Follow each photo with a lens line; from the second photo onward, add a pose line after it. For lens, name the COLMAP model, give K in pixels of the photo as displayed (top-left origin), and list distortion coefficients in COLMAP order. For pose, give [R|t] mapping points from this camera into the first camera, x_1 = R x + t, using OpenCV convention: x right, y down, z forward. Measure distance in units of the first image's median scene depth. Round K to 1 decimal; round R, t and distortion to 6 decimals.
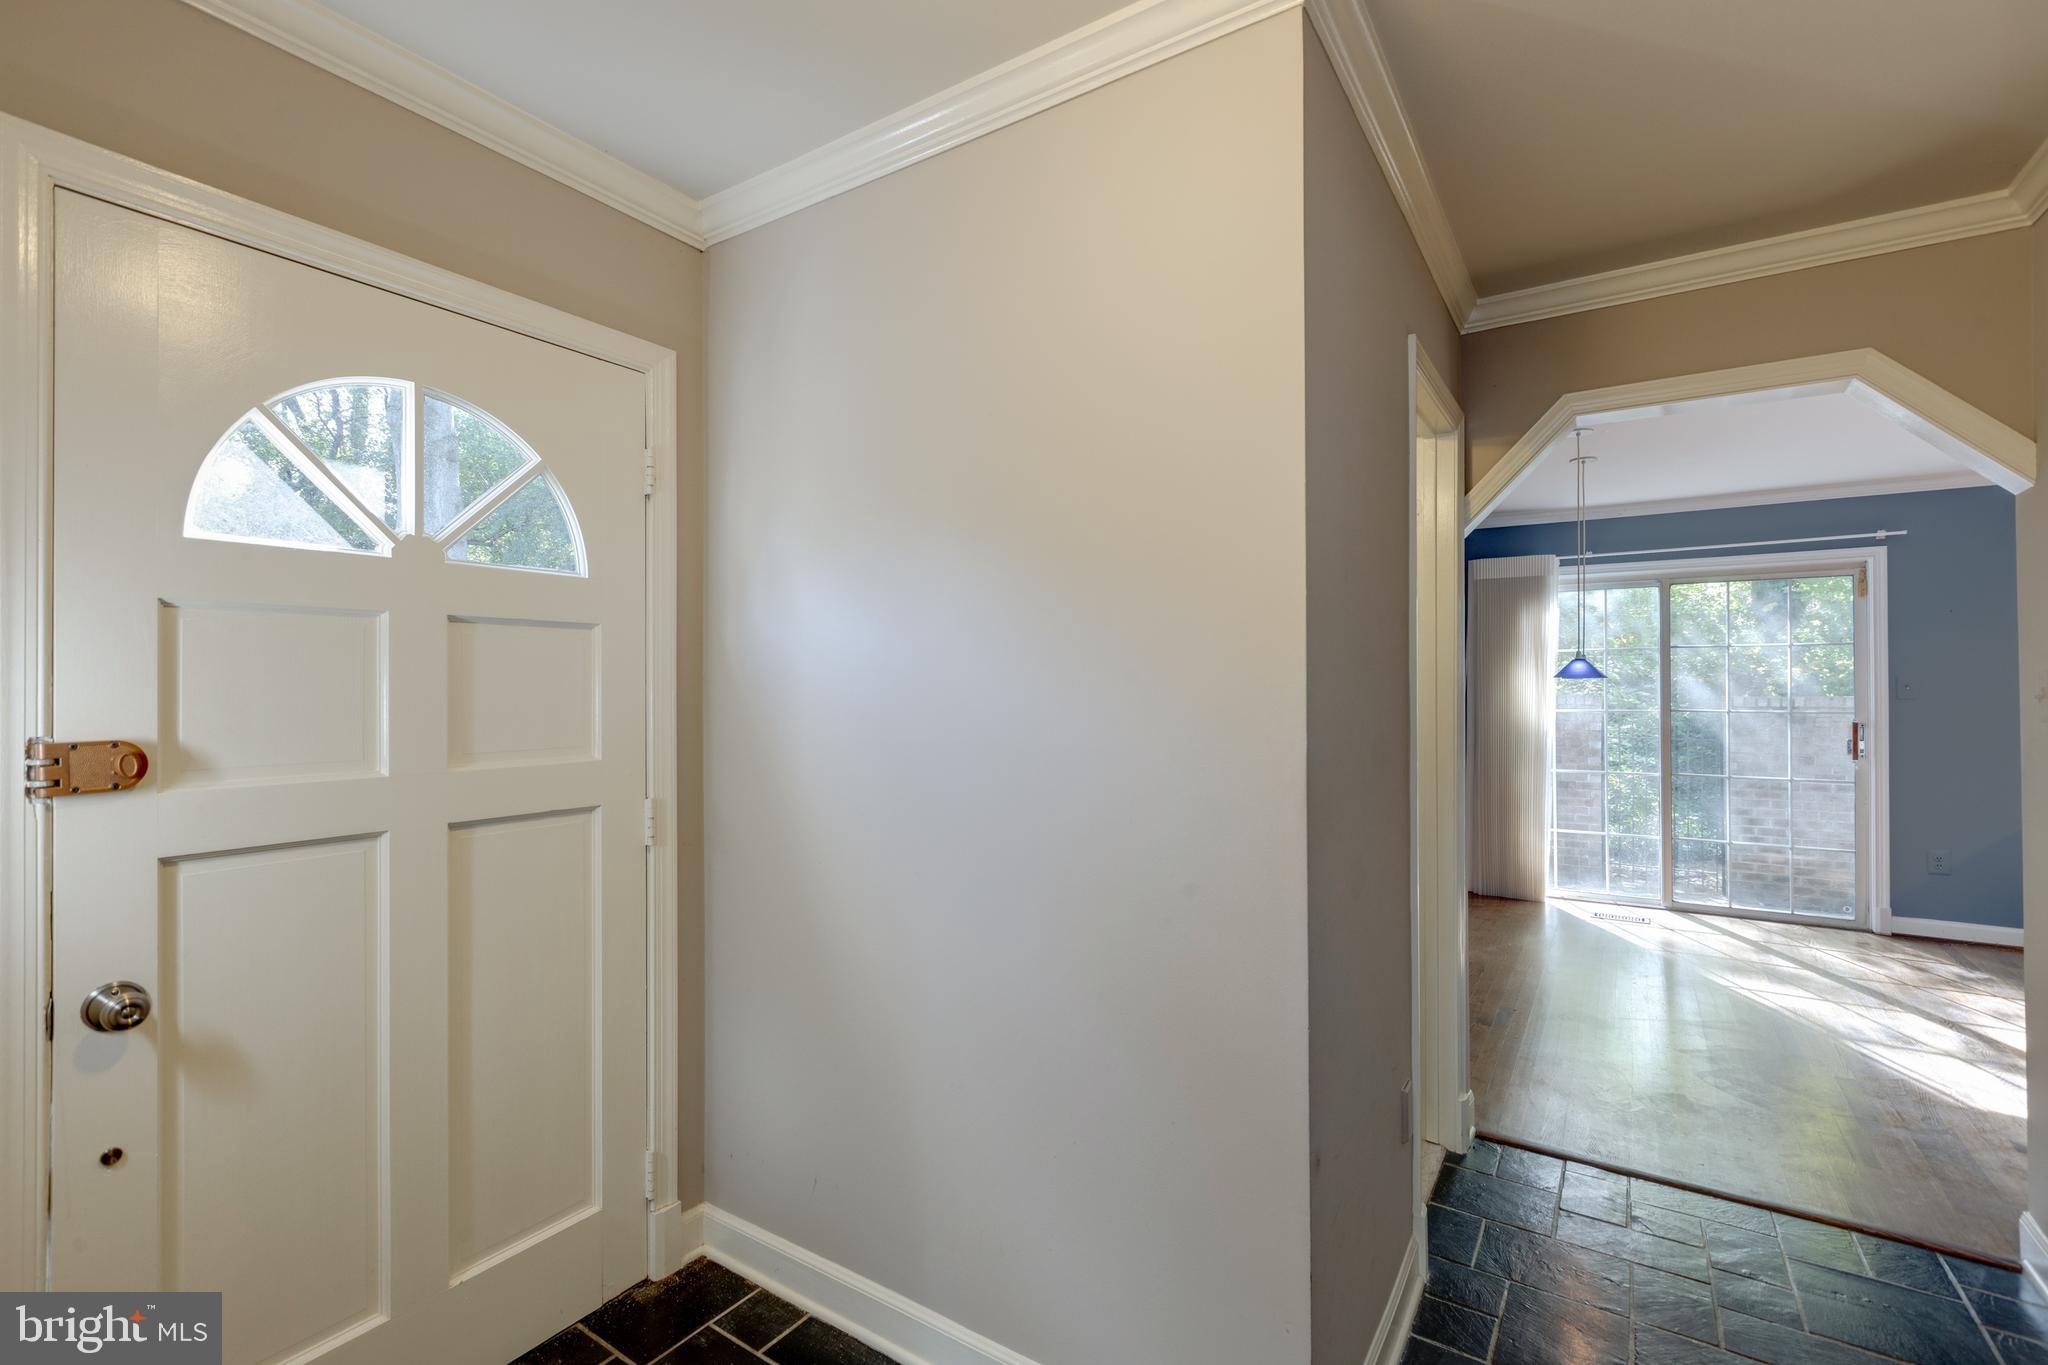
lens RADIAL K [[909.0, 0, 1028.5], [0, 909.0, 682.8], [0, 0, 1]] dist [0.009919, -0.003213]
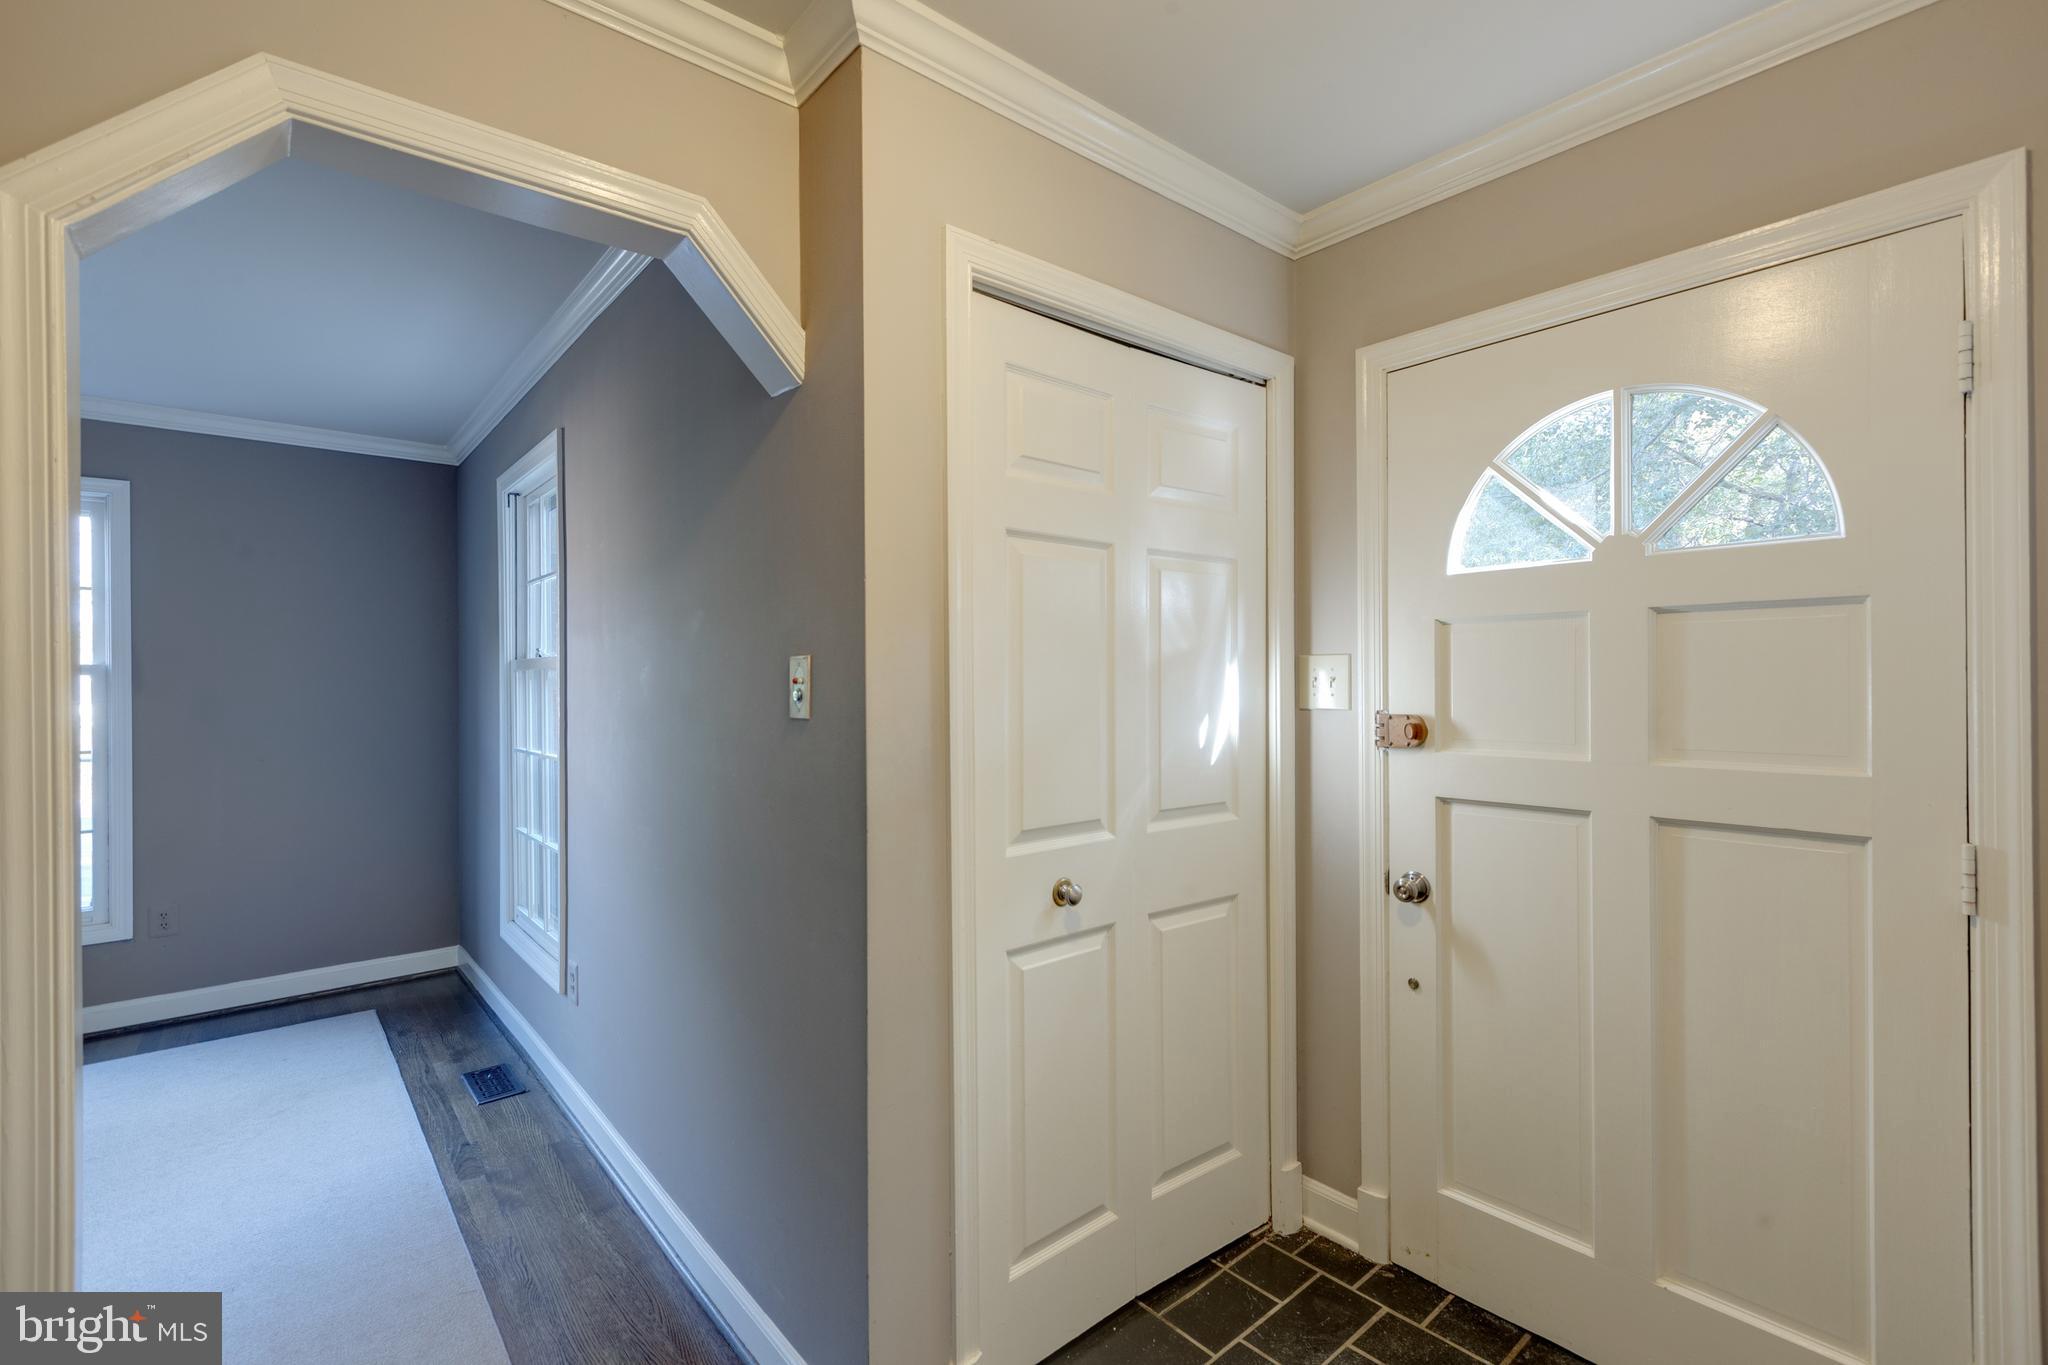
lens RADIAL K [[909.0, 0, 1028.5], [0, 909.0, 682.8], [0, 0, 1]] dist [0.009919, -0.003213]
pose [[-0.280722, 0.005358, -0.959774, 0.578590], [0.008940, 0.999956, 0.002967, -0.001209], [0.959748, -0.007748, -0.280757, 0.714259]]
